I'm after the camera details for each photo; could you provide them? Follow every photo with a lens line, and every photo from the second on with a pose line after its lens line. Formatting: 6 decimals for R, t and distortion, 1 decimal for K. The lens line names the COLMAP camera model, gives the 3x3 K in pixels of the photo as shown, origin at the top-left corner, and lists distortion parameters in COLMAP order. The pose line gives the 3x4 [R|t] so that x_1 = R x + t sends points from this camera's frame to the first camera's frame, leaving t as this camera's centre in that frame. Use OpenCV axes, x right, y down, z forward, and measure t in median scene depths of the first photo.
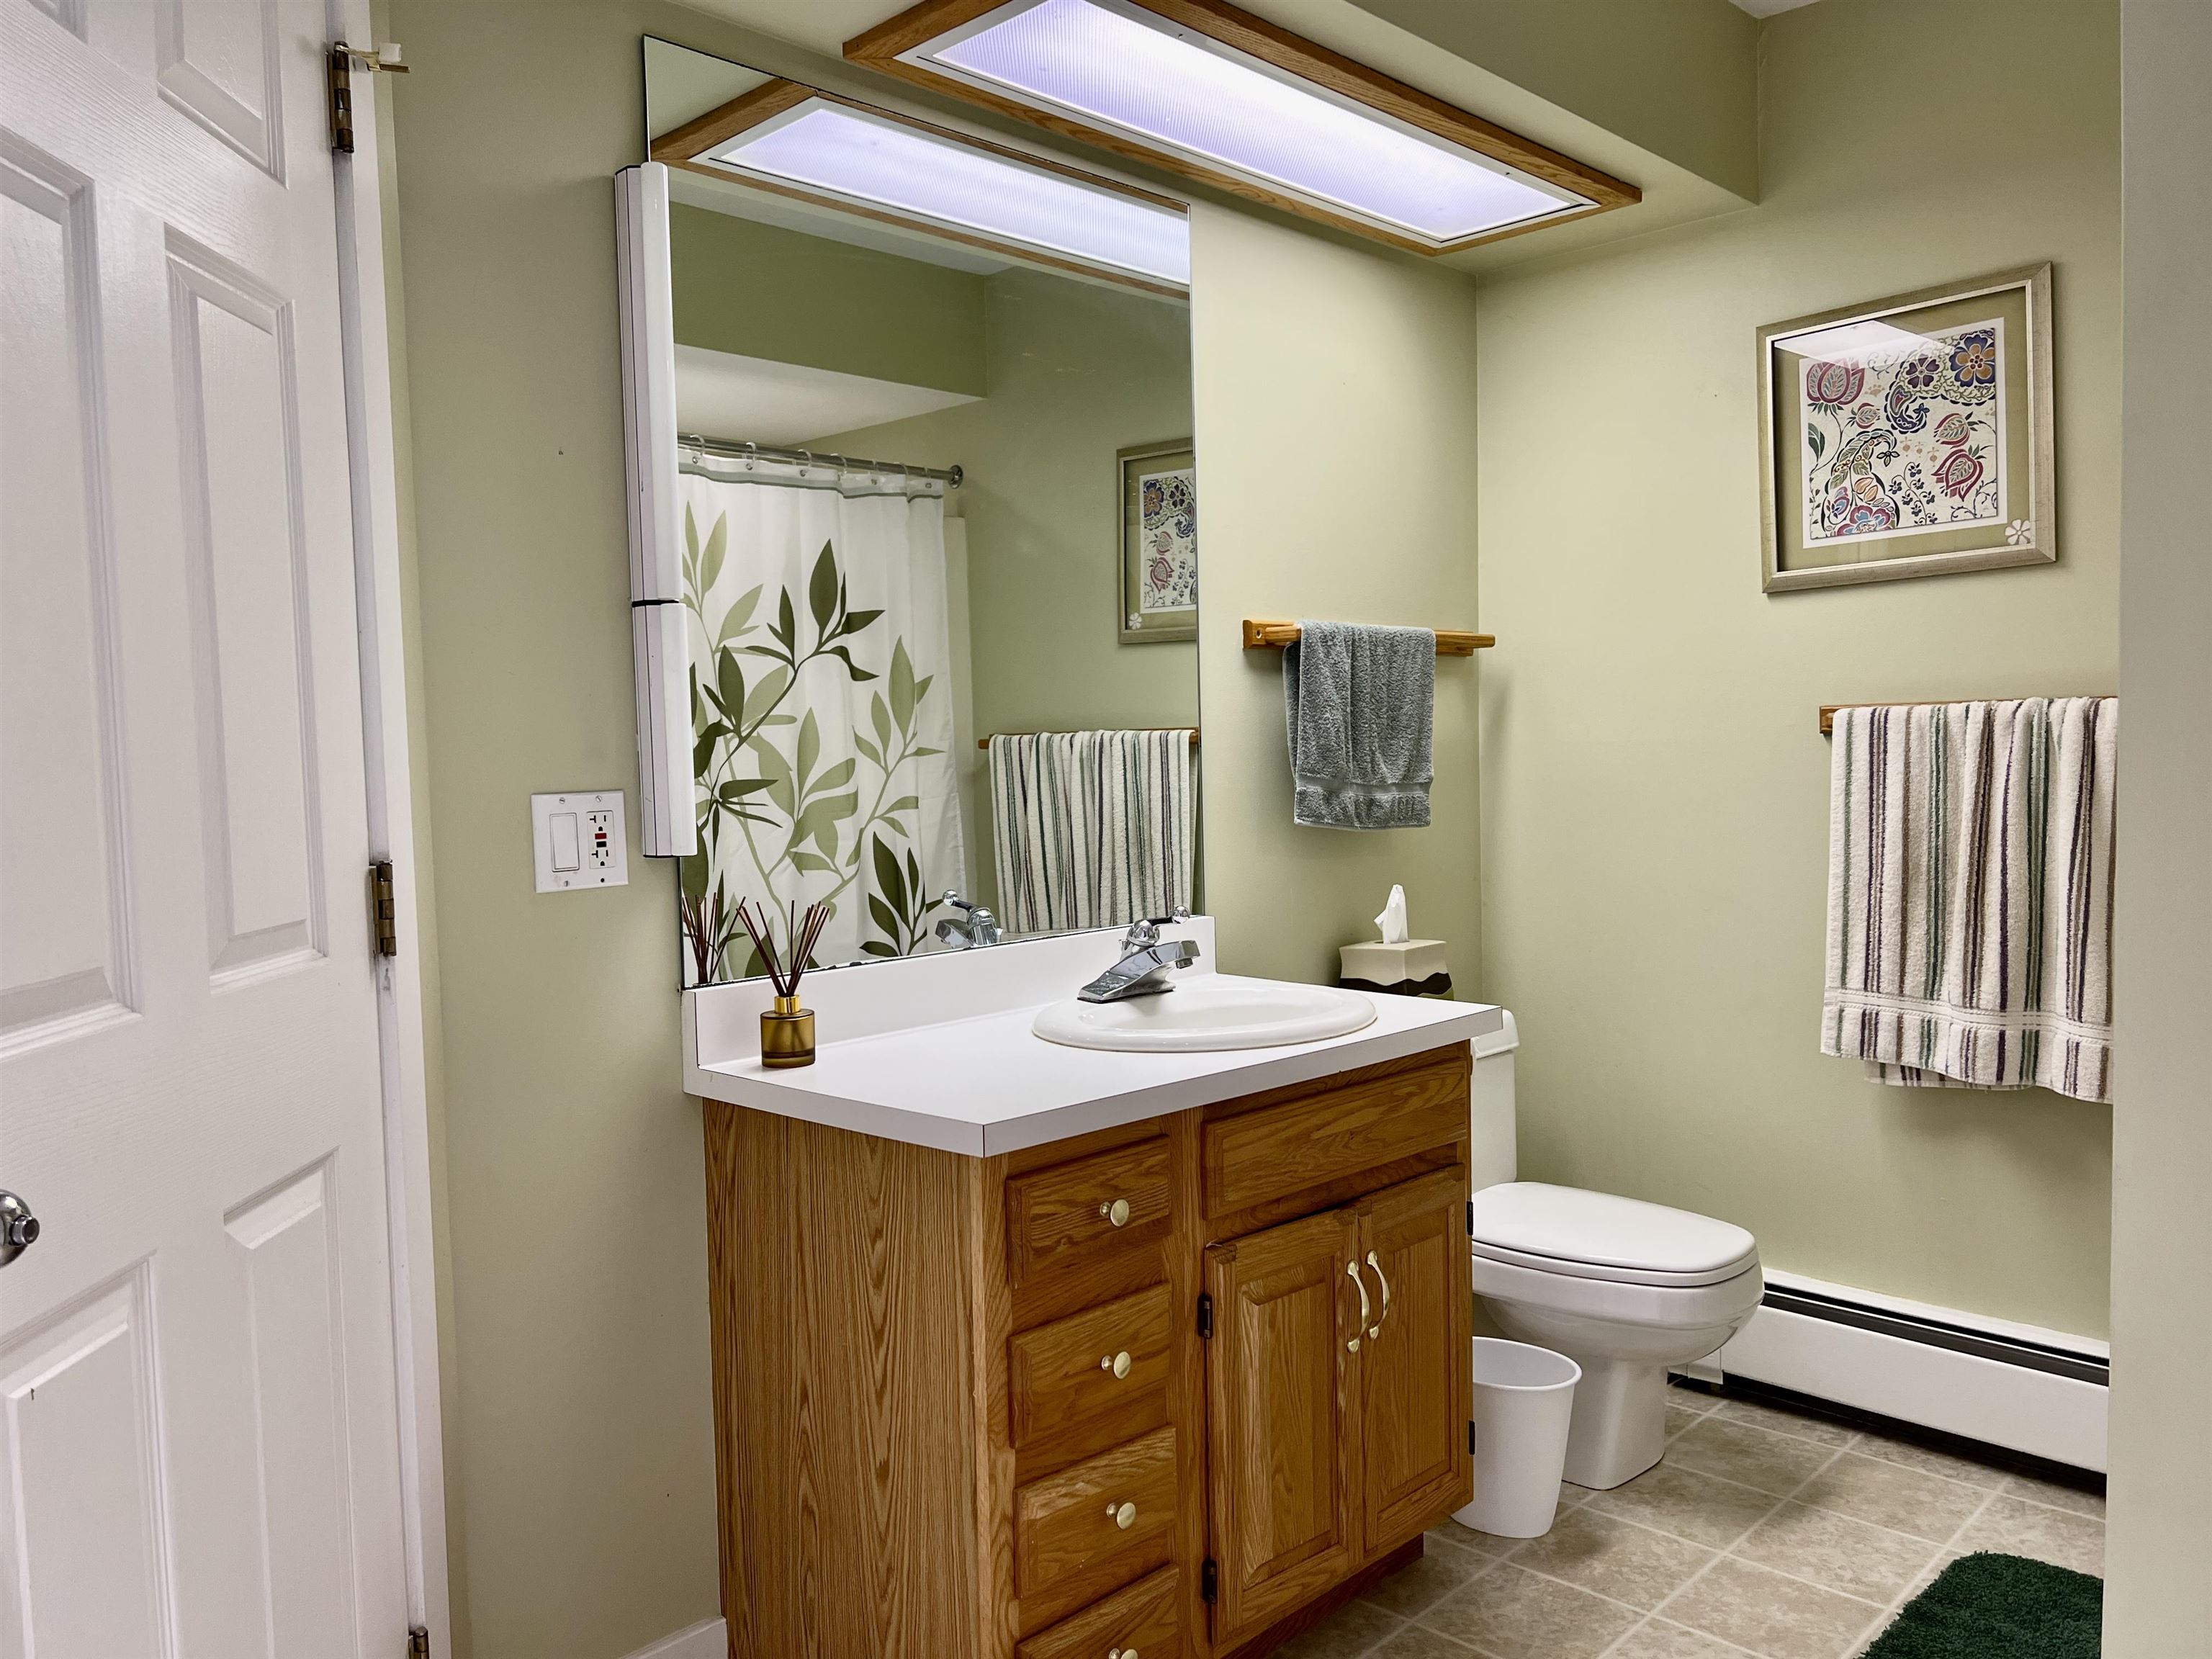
lens RADIAL K [[1662.4, 0, 1105.2], [0, 1662.4, 834.6], [0, 0, 1]] dist [0.031827, -0.028962]
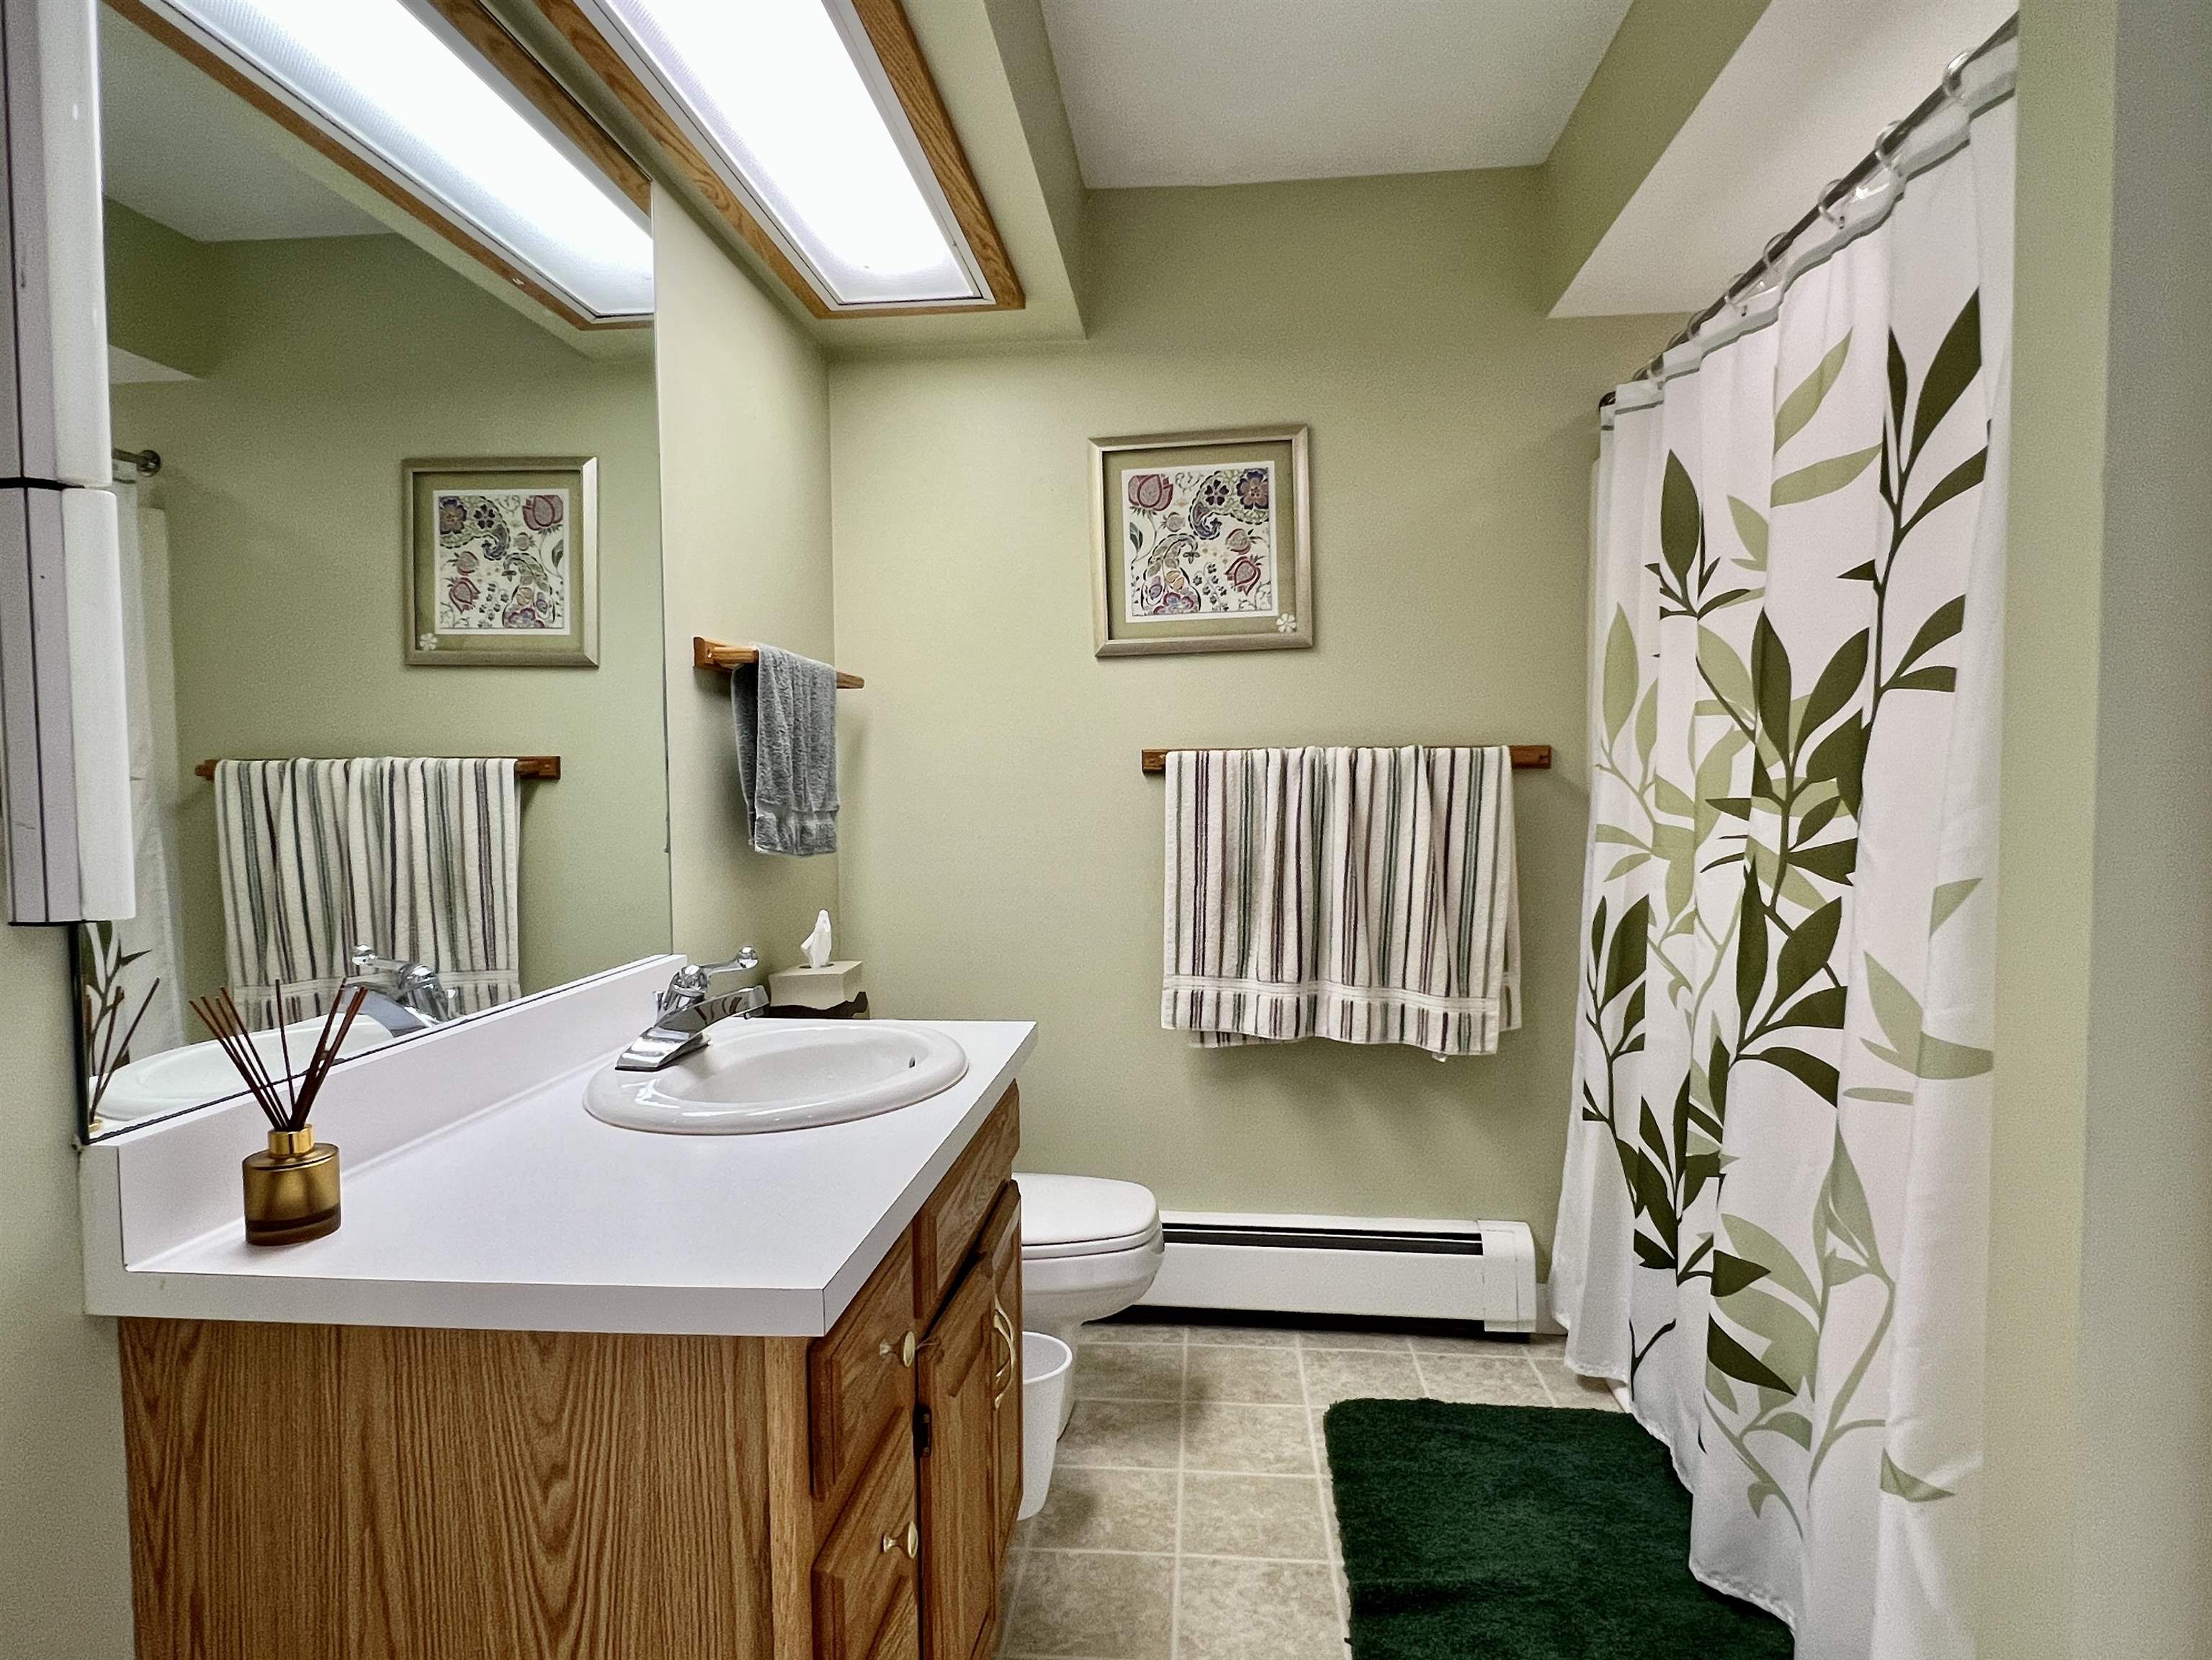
lens RADIAL K [[1237.7, 0, 1104.2], [0, 1237.7, 836.6], [0, 0, 1]] dist [-0.003727, -0.002064]
pose [[0.775050, -0.012156, 0.631783, -0.186503], [0.023854, 0.999665, -0.010029, -0.003570], [-0.631450, 0.022843, 0.775080, 0.317802]]
